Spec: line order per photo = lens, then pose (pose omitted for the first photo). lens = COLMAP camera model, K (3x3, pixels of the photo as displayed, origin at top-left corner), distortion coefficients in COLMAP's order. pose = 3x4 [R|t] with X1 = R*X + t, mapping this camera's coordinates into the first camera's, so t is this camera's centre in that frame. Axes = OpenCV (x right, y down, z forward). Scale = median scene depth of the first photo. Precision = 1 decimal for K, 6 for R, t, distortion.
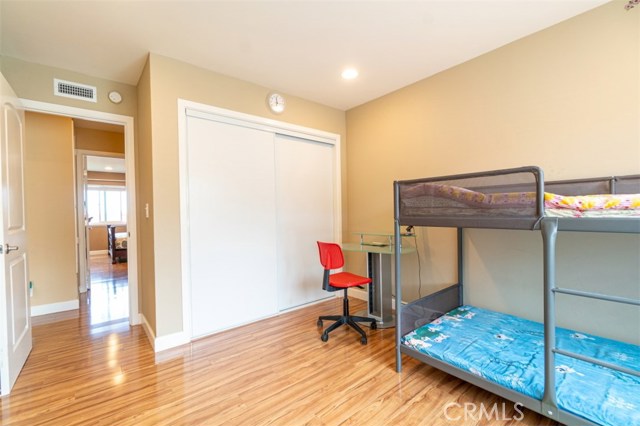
lens RADIAL K [[285.4, 0, 320.0], [0, 285.4, 213.0], [0, 0, 1]] dist [0.000186, 0.000142]
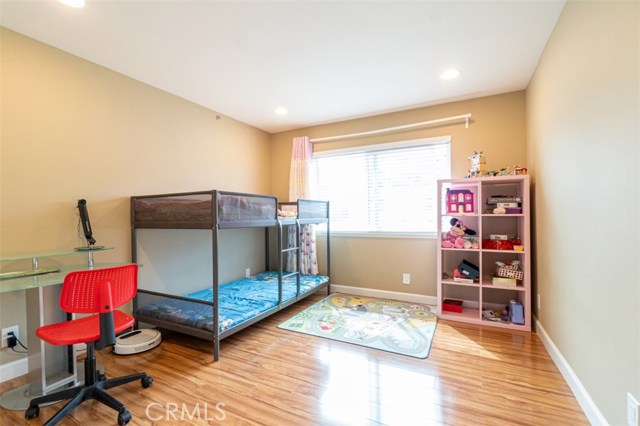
lens RADIAL K [[278.1, 0, 287.6], [0, 278.1, 215.7], [0, 0, 1]] dist [-0.000030, 0.000136]
pose [[-0.296309, 0.016915, 0.954942, -0.919697], [0.023074, 0.999678, -0.010548, 0.006978], [-0.954813, 0.018909, -0.296604, 1.122082]]
